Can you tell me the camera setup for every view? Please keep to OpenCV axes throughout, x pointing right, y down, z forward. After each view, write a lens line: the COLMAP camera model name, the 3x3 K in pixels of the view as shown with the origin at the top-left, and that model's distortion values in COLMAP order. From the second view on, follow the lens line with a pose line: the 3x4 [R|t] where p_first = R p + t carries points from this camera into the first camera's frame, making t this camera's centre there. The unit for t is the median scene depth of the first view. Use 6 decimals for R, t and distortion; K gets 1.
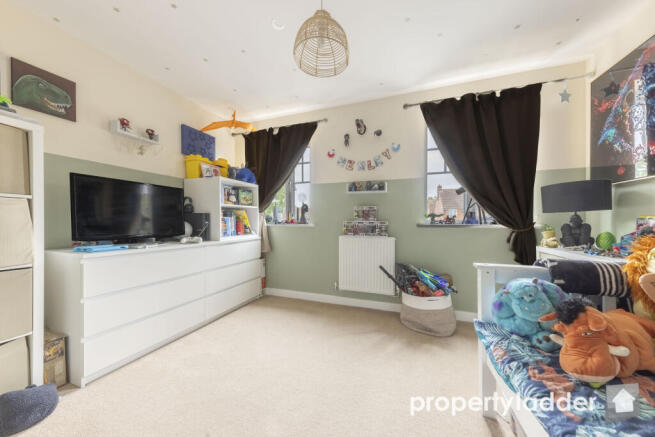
lens RADIAL K [[229.1, 0, 326.6], [0, 229.1, 221.5], [0, 0, 1]] dist [-0.000075, -0.000188]
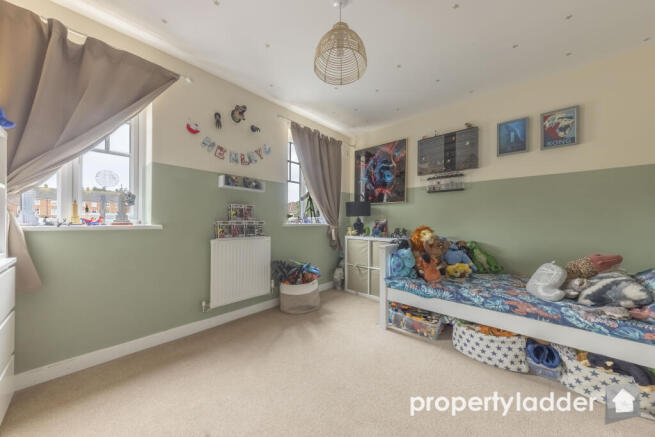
lens RADIAL K [[229.1, 0, 326.6], [0, 229.1, 221.5], [0, 0, 1]] dist [-0.000075, -0.000188]
pose [[0.366719, 0.003866, 0.930324, -0.553154], [0.003889, 0.999976, -0.005688, 0.007396], [-0.930324, 0.005704, 0.366696, 0.369386]]
